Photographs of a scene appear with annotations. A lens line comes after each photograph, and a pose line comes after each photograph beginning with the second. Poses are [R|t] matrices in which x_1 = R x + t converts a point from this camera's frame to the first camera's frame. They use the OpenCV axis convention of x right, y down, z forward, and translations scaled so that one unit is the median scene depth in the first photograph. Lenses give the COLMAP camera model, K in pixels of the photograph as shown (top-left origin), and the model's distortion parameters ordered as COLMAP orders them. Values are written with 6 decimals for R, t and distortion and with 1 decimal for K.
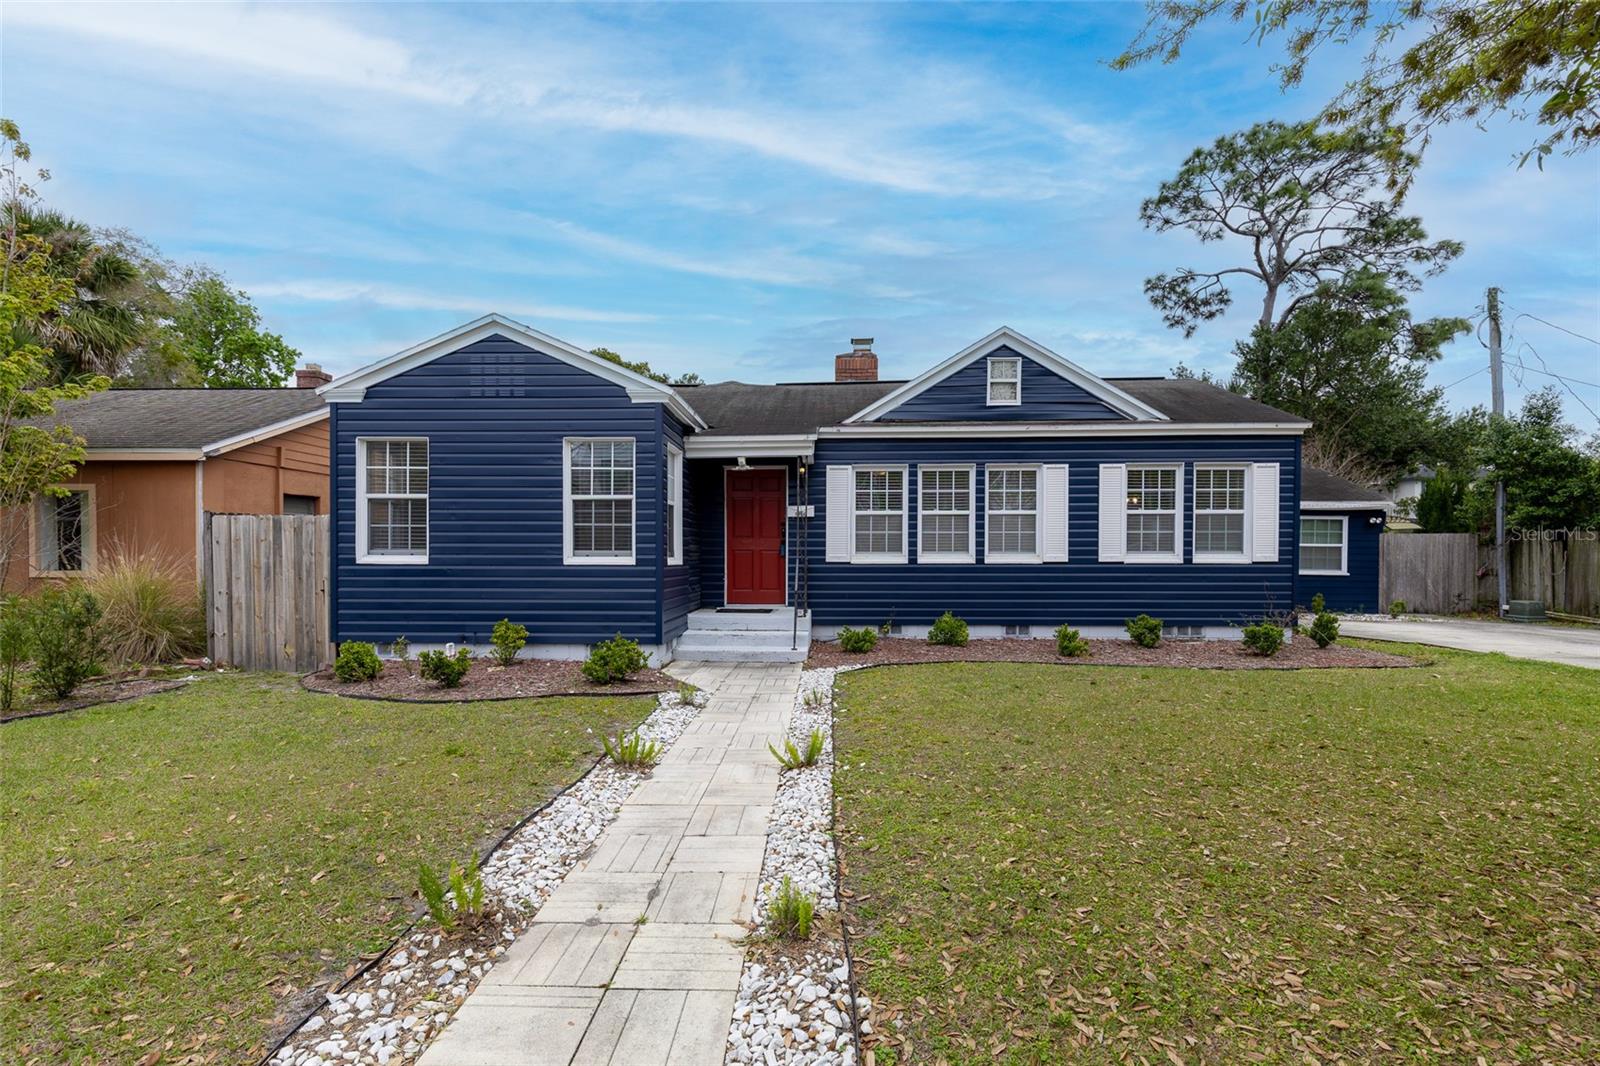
lens RADIAL K [[747.6, 0, 801.3], [0, 747.6, 541.1], [0, 0, 1]] dist [0.009953, 0.000731]
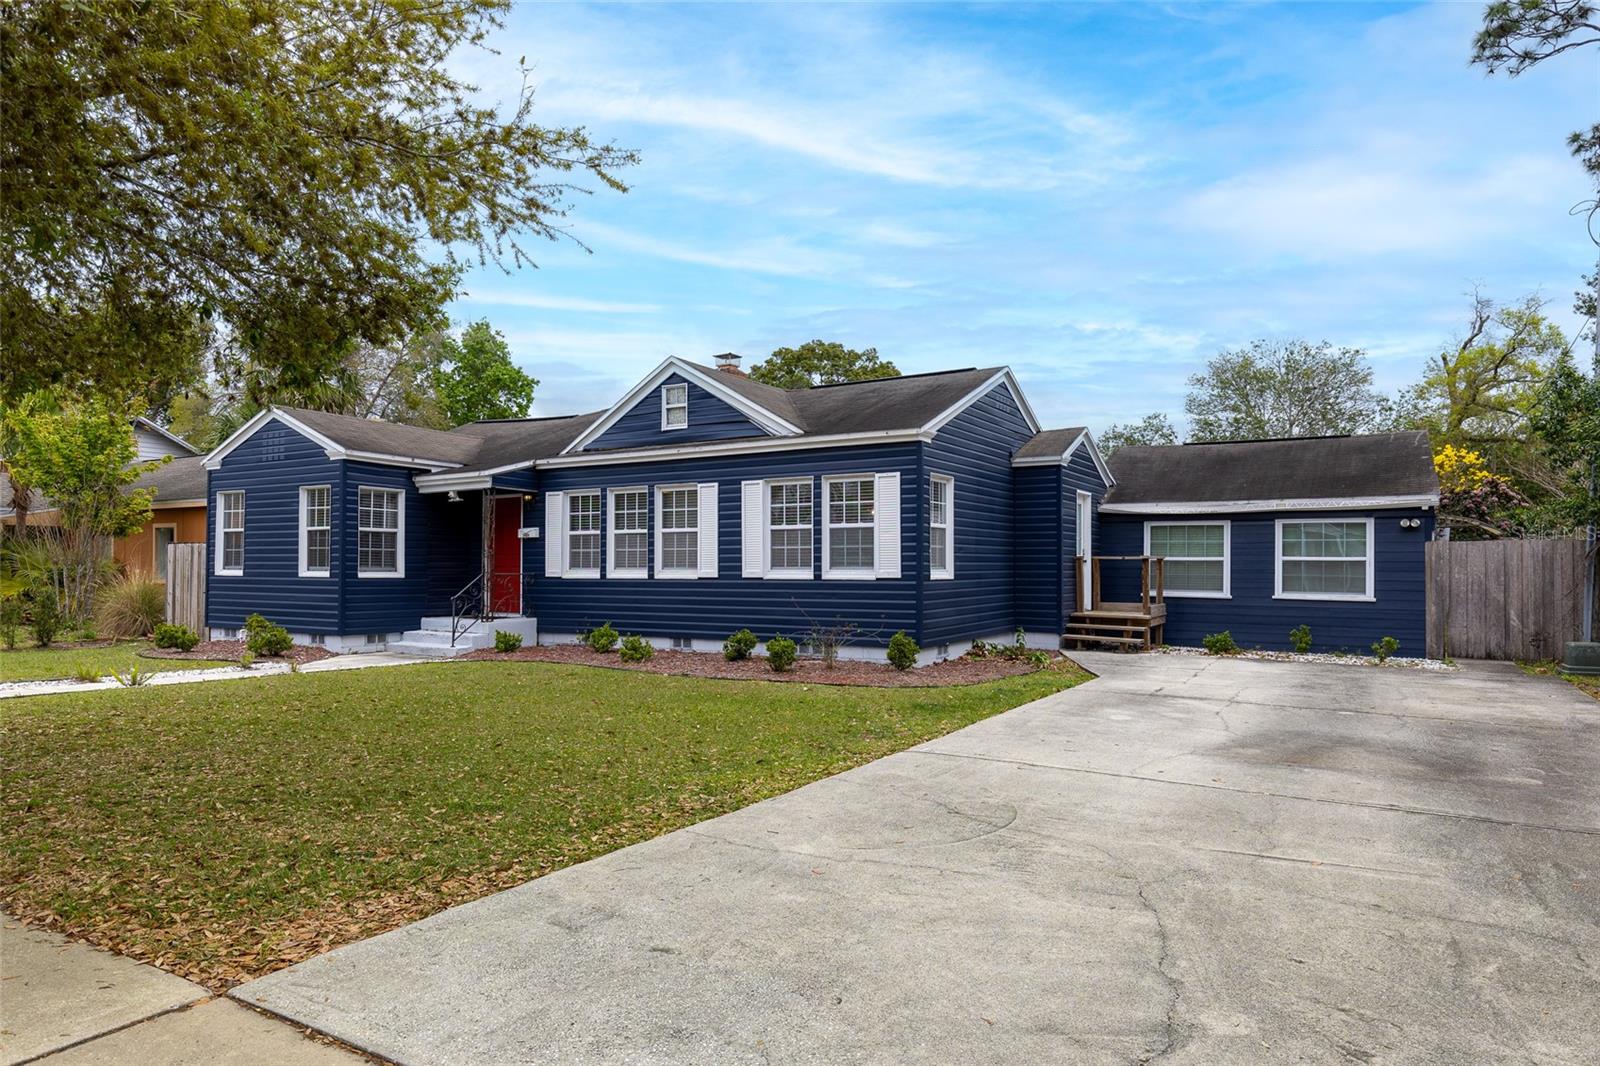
lens RADIAL K [[943.9, 0, 804.4], [0, 943.9, 547.3], [0, 0, 1]] dist [0.025818, -0.001185]
pose [[0.872941, -0.010197, -0.487719, 1.083546], [0.006814, 0.999939, -0.008710, -0.001667], [0.487778, 0.004279, 0.872957, -0.076508]]
